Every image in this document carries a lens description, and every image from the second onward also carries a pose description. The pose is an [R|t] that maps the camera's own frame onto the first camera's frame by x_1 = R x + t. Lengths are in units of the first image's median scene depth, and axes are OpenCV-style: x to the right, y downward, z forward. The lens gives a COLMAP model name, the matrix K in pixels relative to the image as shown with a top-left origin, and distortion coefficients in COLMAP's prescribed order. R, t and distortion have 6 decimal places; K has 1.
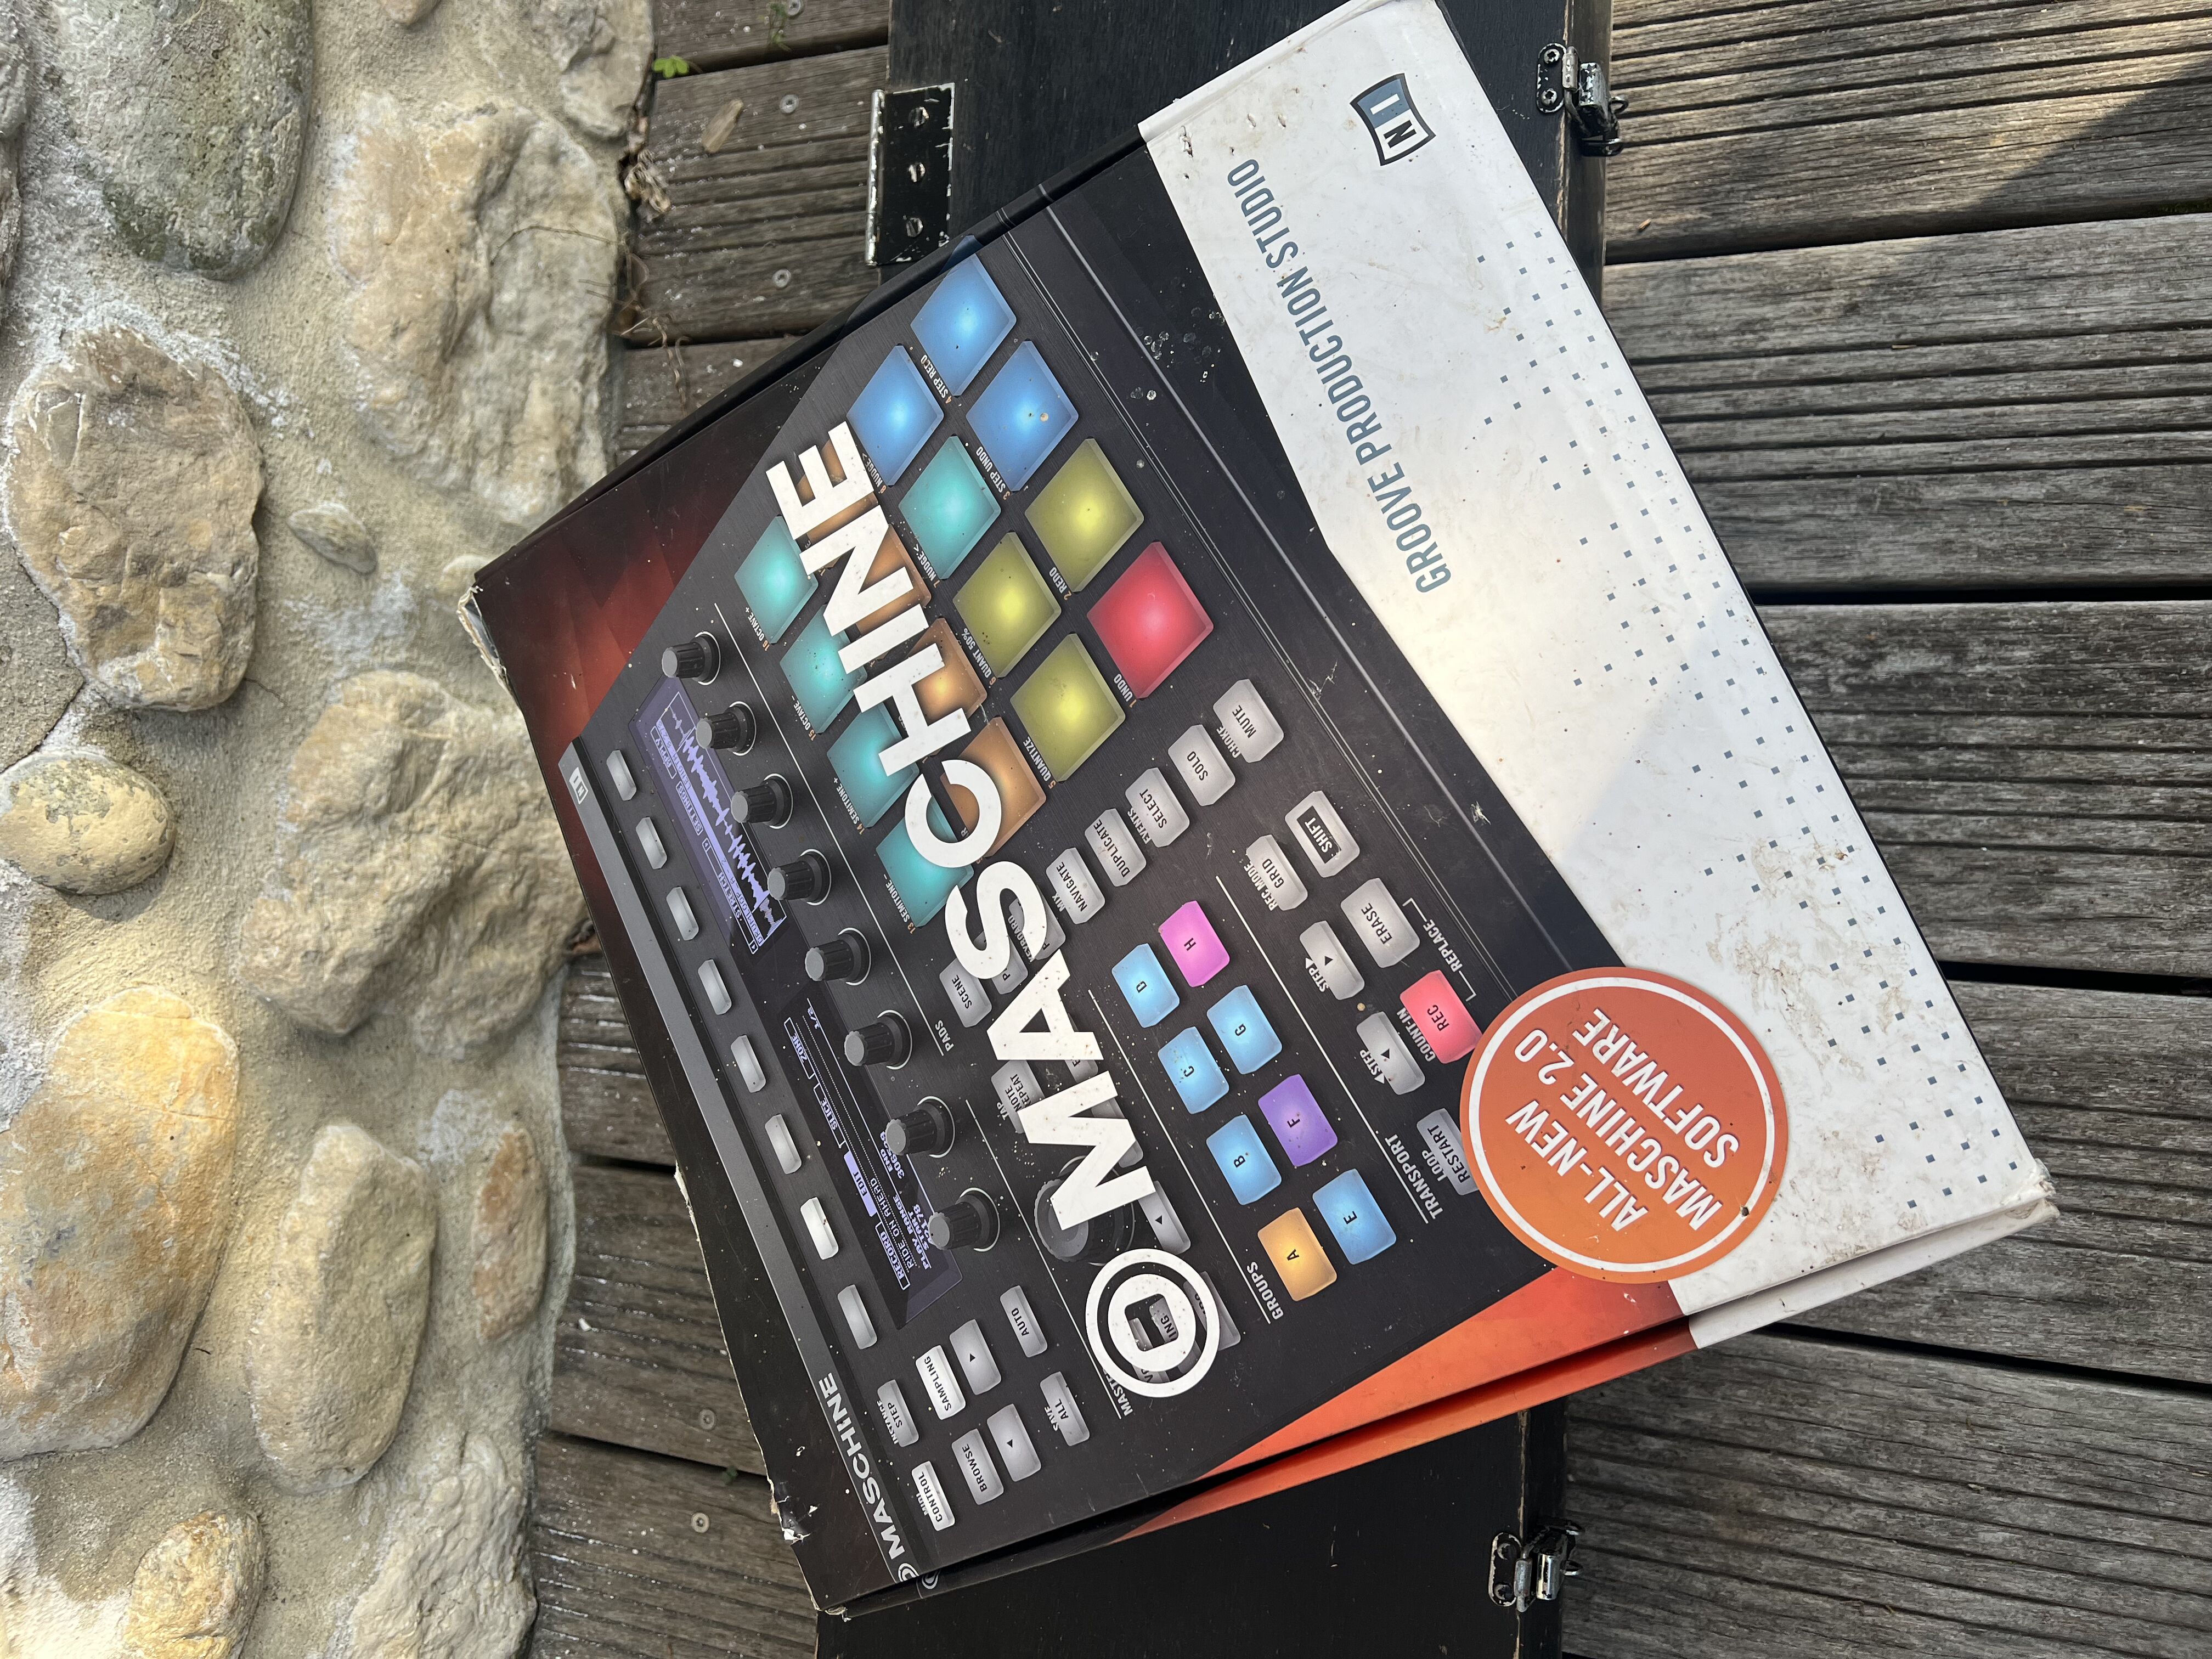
lens RADIAL K [[1678.1, 0, 1117.2], [0, 1678.1, 823.0], [0, 0, 1]] dist [0.068693, -0.092860]
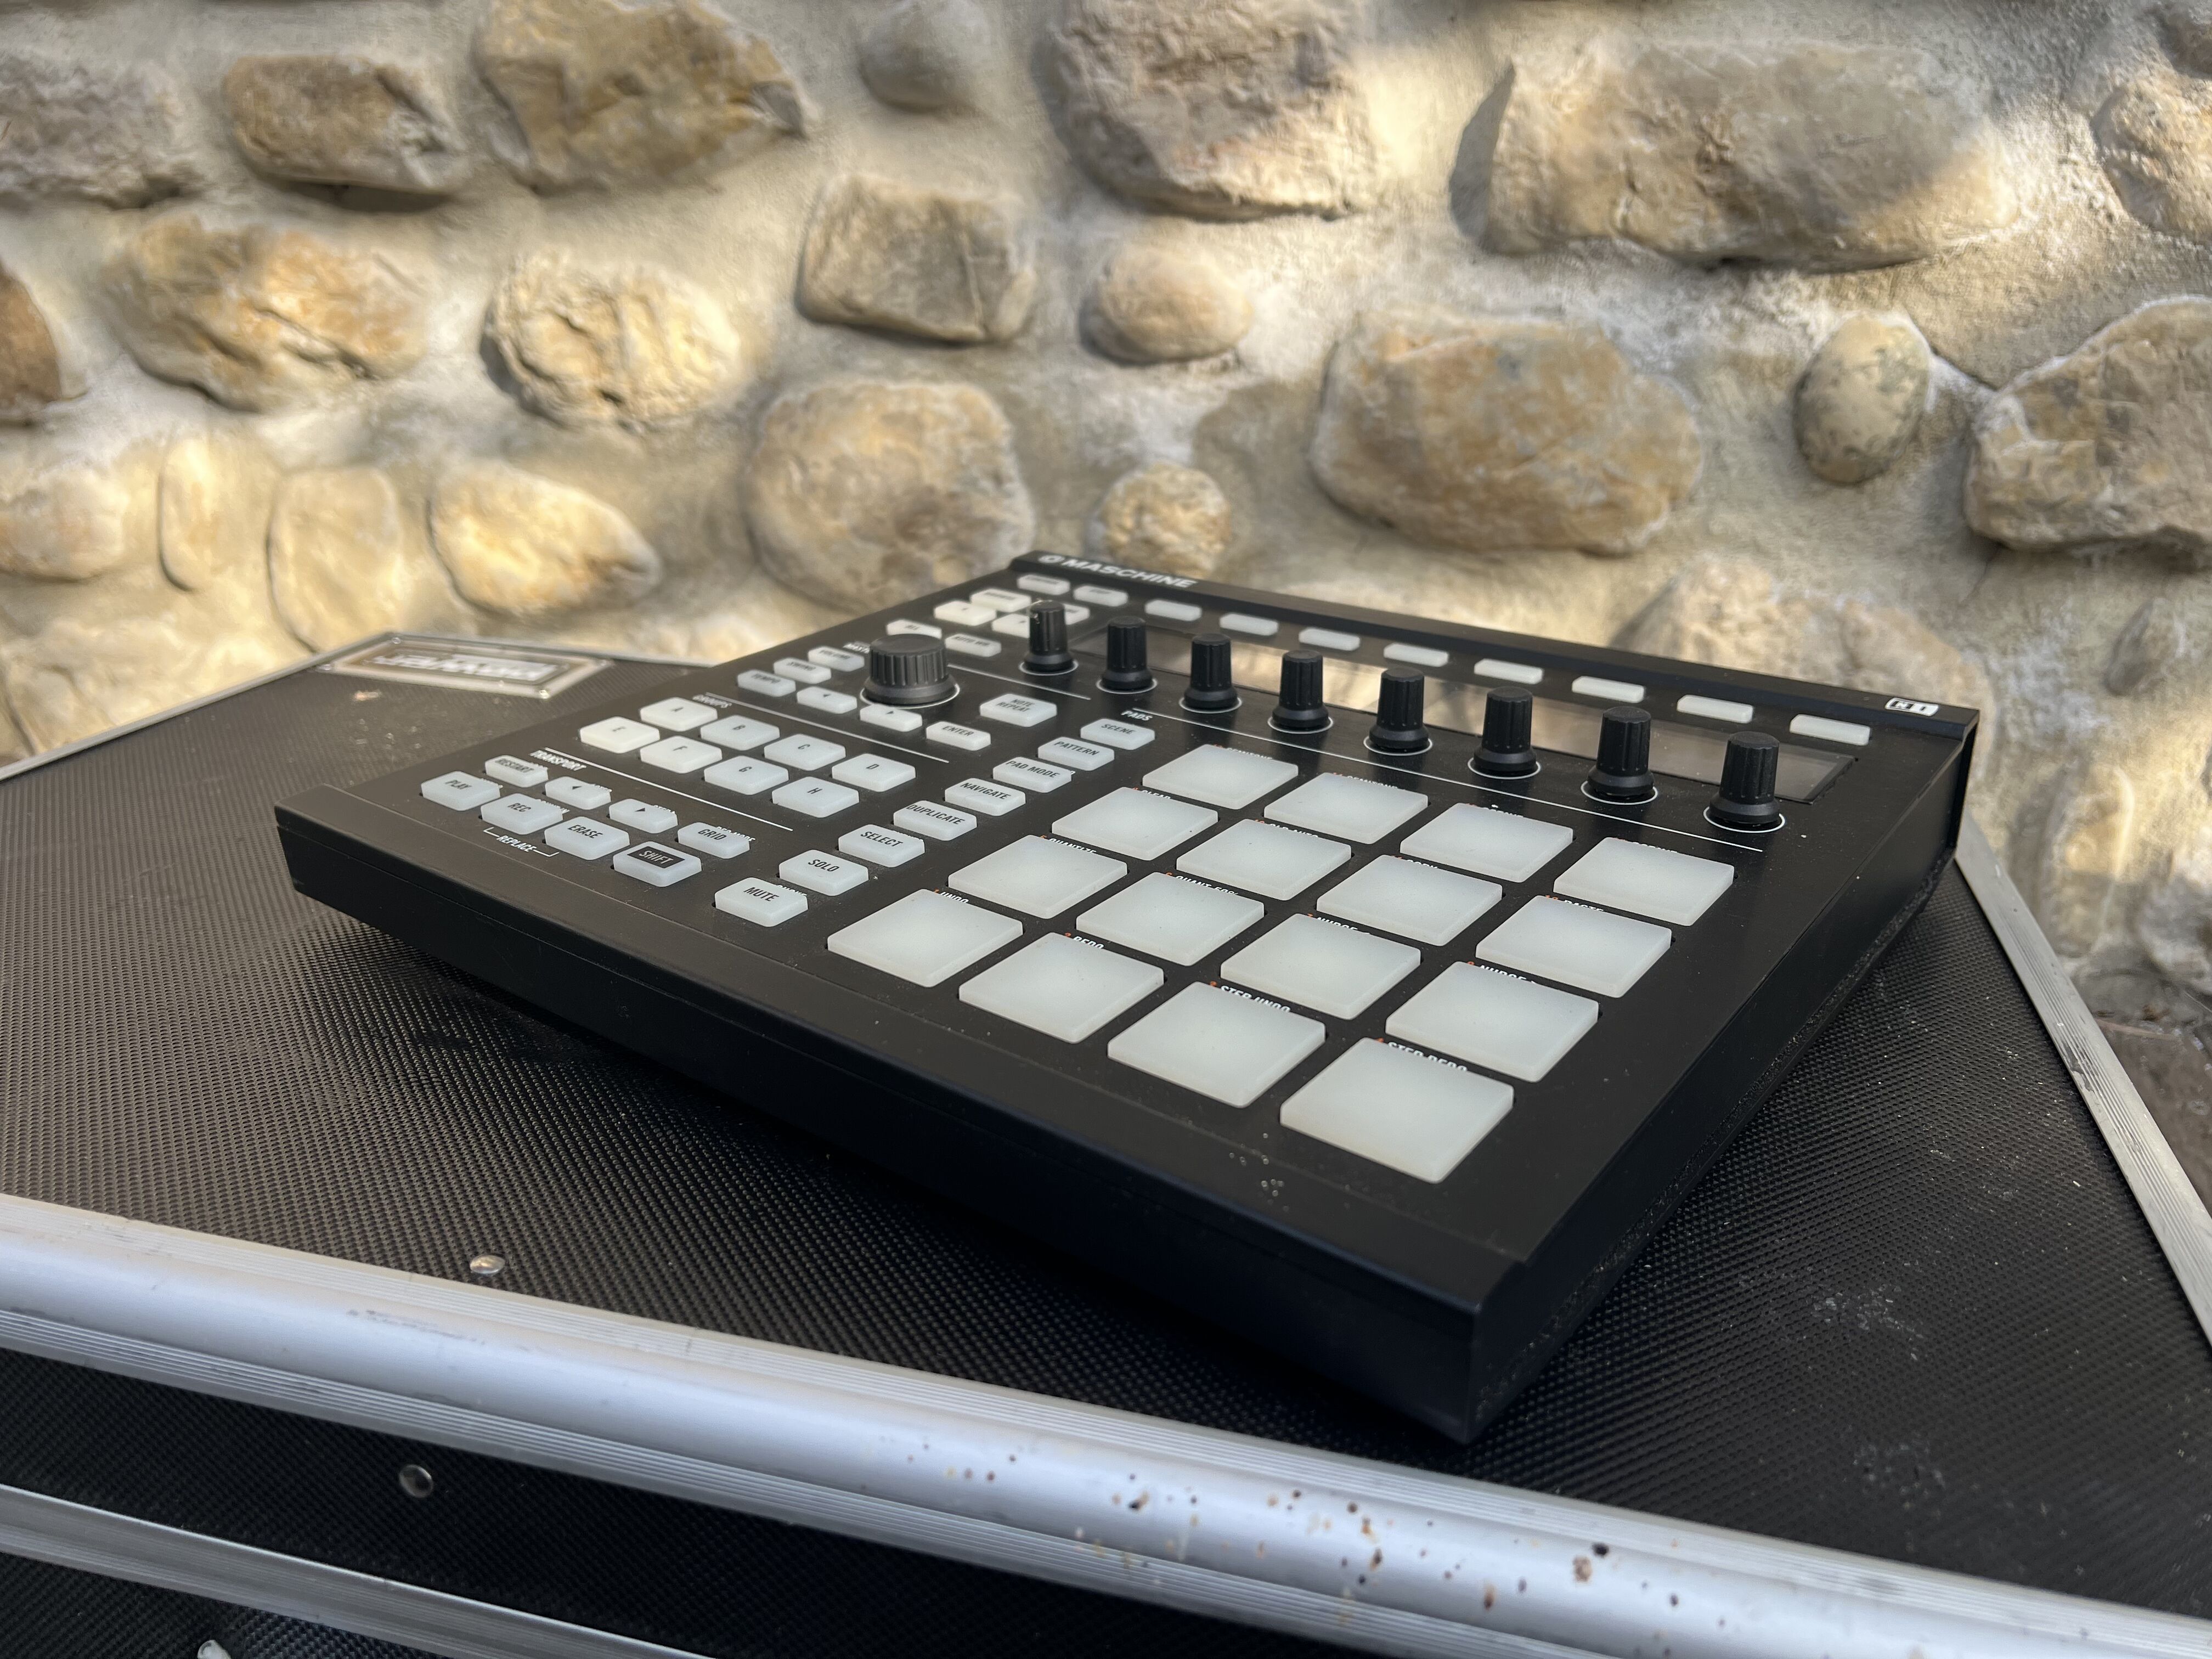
lens RADIAL K [[1748.3, 0, 1097.2], [0, 1748.3, 857.4], [0, 0, 1]] dist [0.039627, -0.048899]
pose [[-0.177379, 0.672428, -0.718594, 0.547217], [-0.975736, -0.024926, 0.217528, 0.234481], [0.128360, 0.739743, 0.660533, 0.355780]]
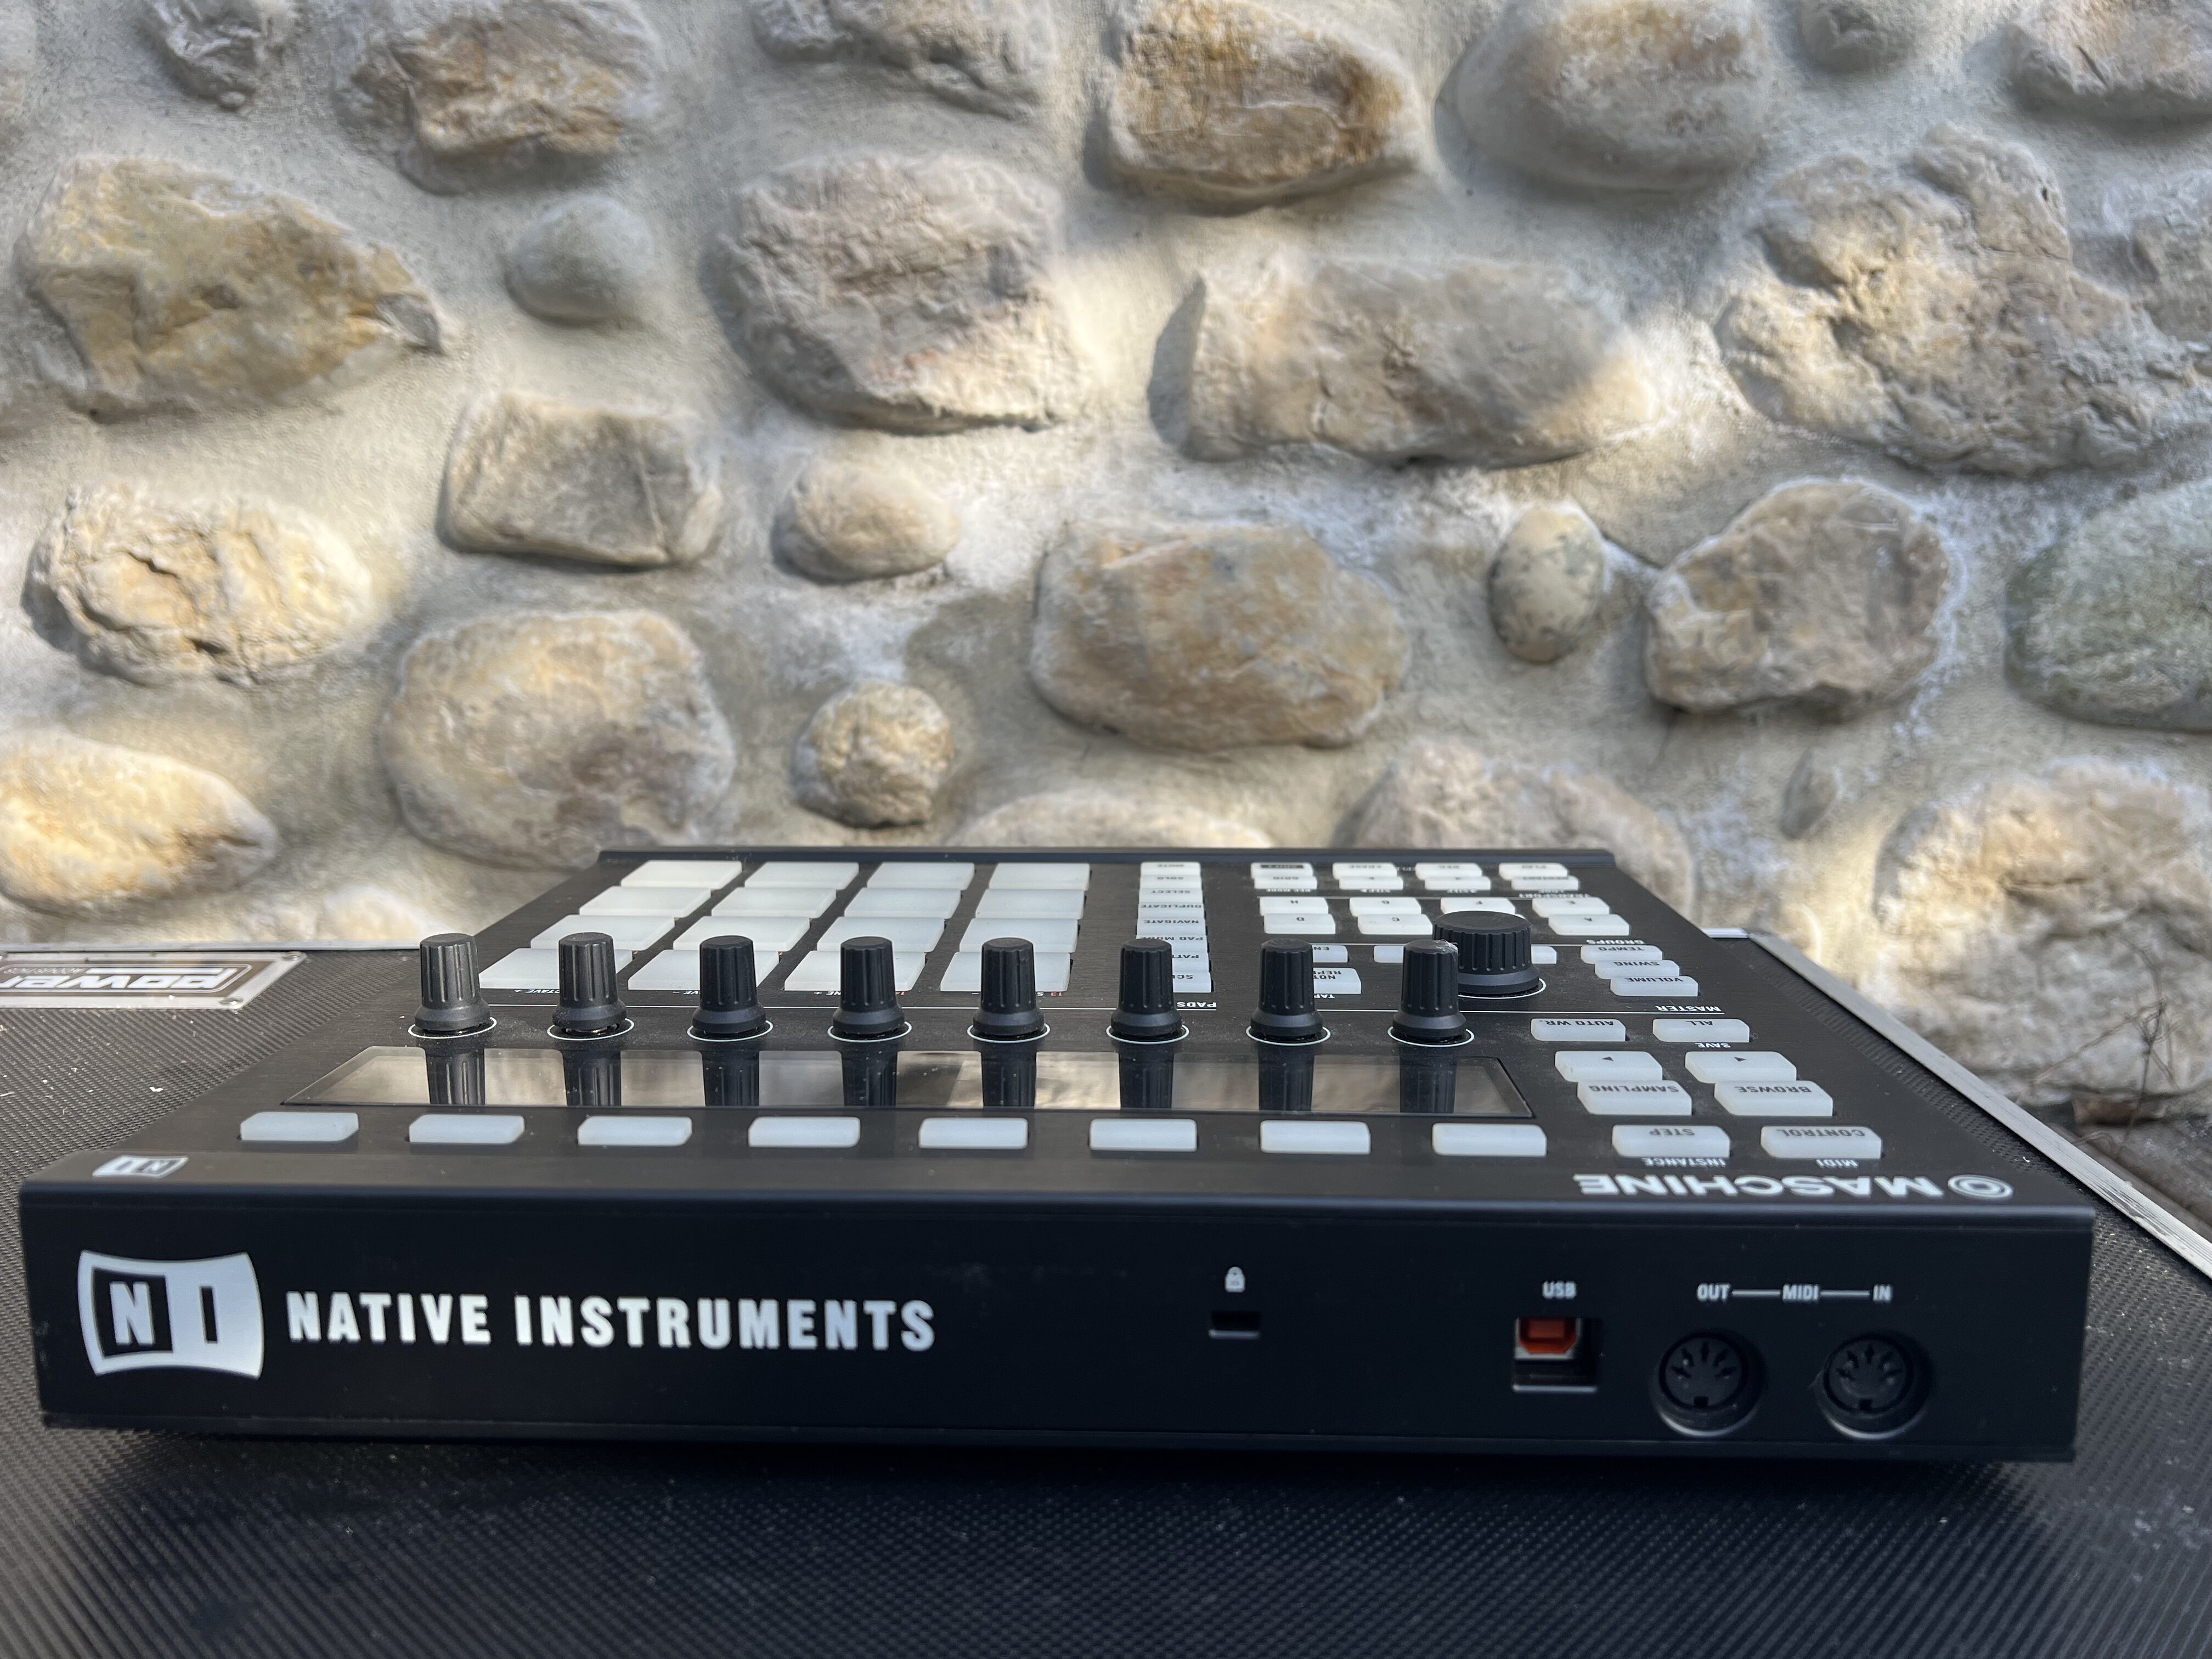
lens RADIAL K [[1748.3, 0, 1097.2], [0, 1748.3, 857.4], [0, 0, 1]] dist [0.039627, -0.048899]
pose [[0.109048, 0.584644, -0.803928, 0.477451], [-0.993471, 0.091383, -0.068302, 0.414934], [0.033533, 0.806127, 0.590792, 0.386753]]
